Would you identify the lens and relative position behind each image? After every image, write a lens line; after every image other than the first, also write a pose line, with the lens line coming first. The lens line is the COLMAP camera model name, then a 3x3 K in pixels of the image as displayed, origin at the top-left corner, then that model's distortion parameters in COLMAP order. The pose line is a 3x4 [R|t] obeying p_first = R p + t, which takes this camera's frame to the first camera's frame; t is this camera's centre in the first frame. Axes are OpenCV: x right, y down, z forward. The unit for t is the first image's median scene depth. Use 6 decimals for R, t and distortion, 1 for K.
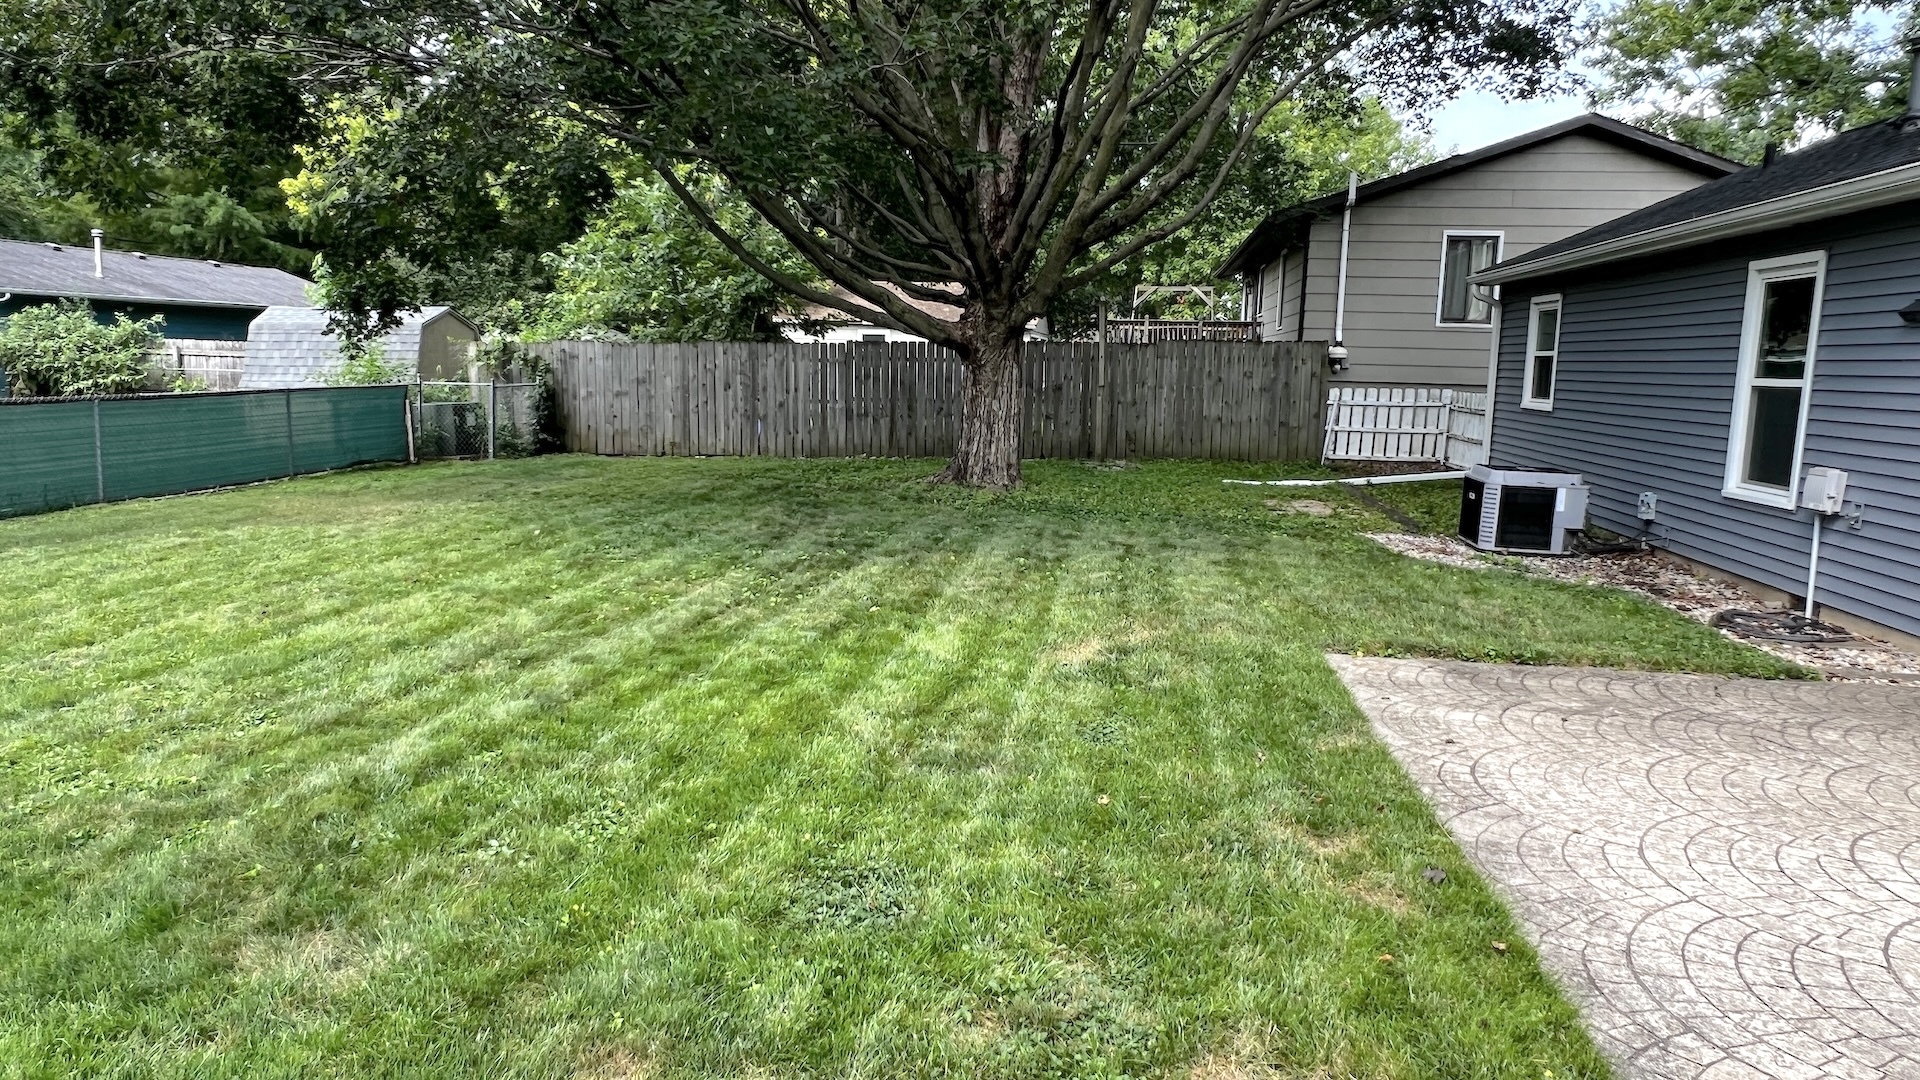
lens RADIAL K [[1208.4, 0, 952.6], [0, 1208.4, 539.1], [0, 0, 1]] dist [-0.000750, -0.006932]
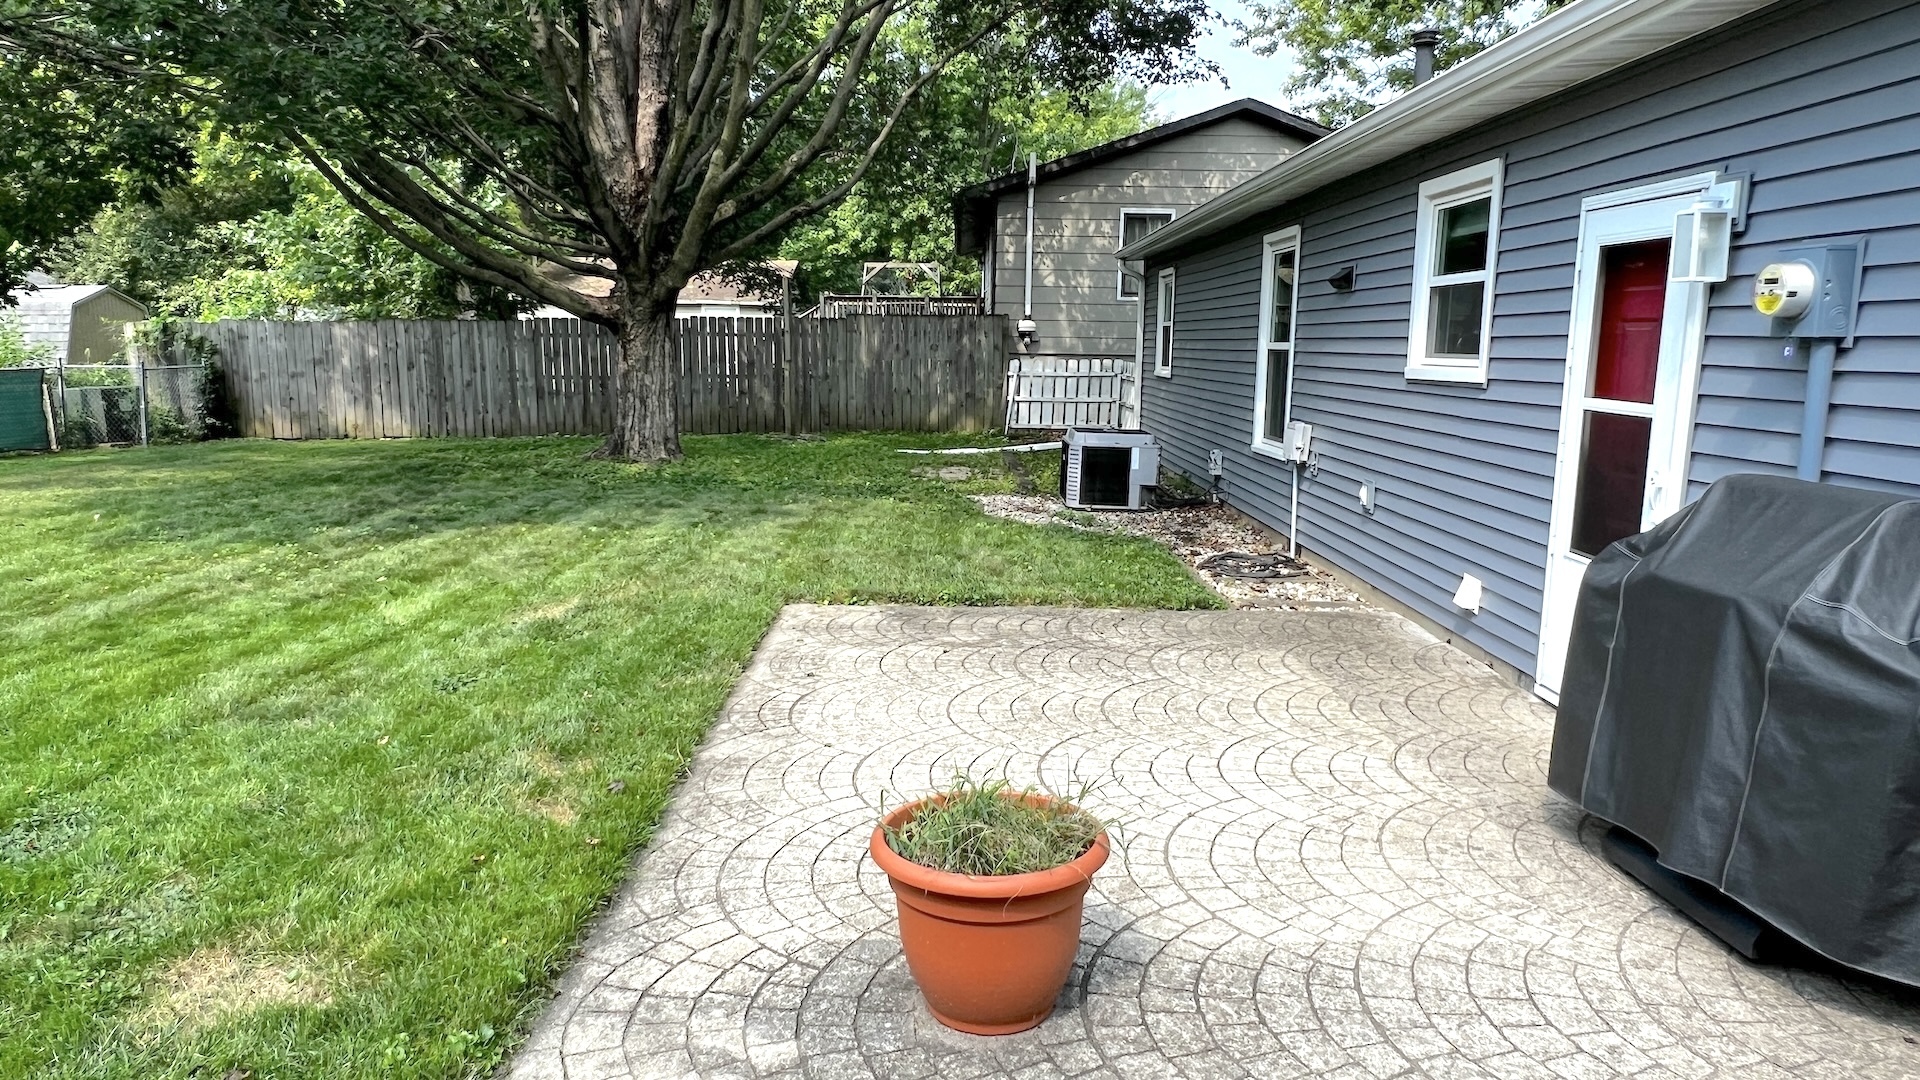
lens RADIAL K [[1208.4, 0, 964.3], [0, 1208.4, 543.4], [0, 0, 1]] dist [-0.000750, -0.006932]
pose [[0.989881, -0.032645, 0.138091, 0.150987], [0.029898, 0.999313, 0.021920, 0.011046], [-0.138711, -0.017570, 0.990177, -0.035331]]
